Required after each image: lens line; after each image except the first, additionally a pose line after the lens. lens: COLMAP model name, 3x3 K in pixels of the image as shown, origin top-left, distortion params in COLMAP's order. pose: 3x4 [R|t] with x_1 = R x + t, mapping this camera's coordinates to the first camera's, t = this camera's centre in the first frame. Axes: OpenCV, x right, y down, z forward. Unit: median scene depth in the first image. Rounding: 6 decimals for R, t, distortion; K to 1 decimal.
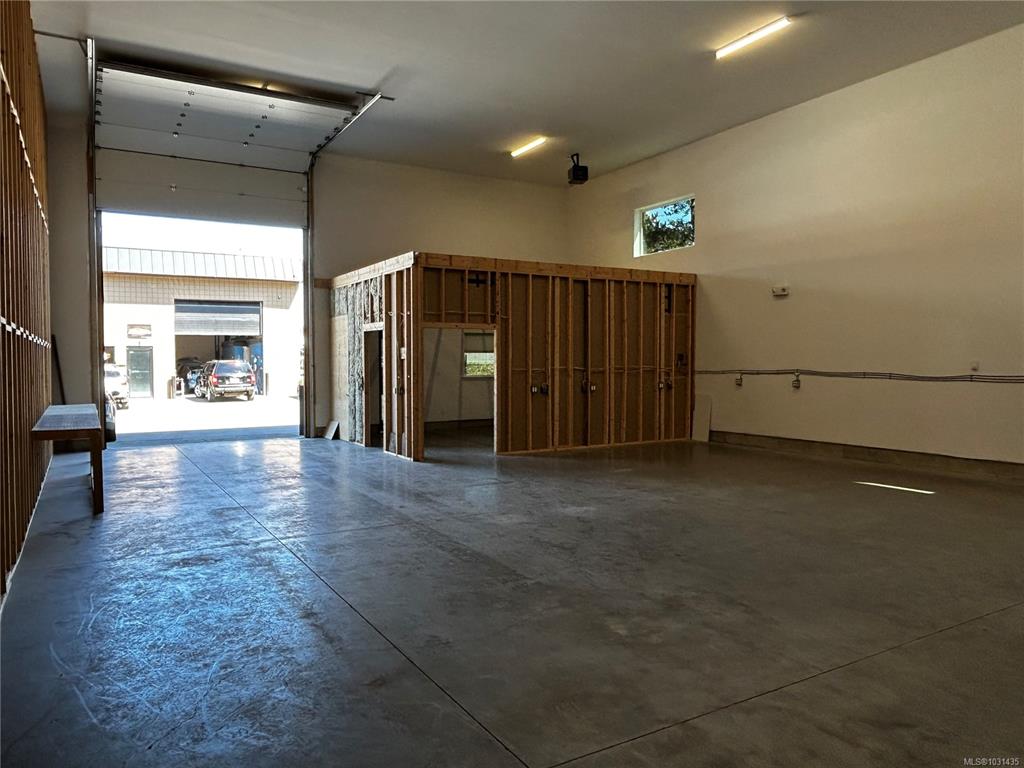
lens RADIAL K [[716.7, 0, 510.6], [0, 716.7, 384.5], [0, 0, 1]] dist [-0.001726, -0.008090]
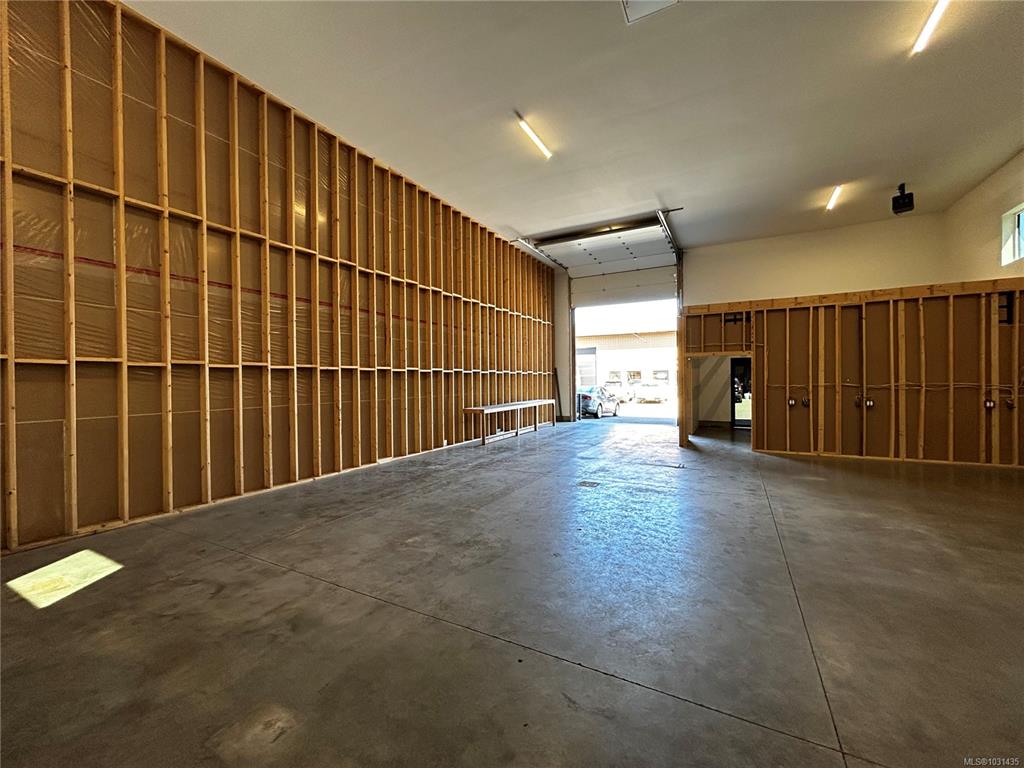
lens RADIAL K [[411.2, 0, 512.0], [0, 411.2, 382.5], [0, 0, 1]] dist [-0.000857, 0.000309]
pose [[0.520658, 0.002899, -0.853761, 0.396699], [-0.019859, 0.999765, -0.008716, -0.011464], [0.853534, 0.021493, 0.520593, 0.240604]]
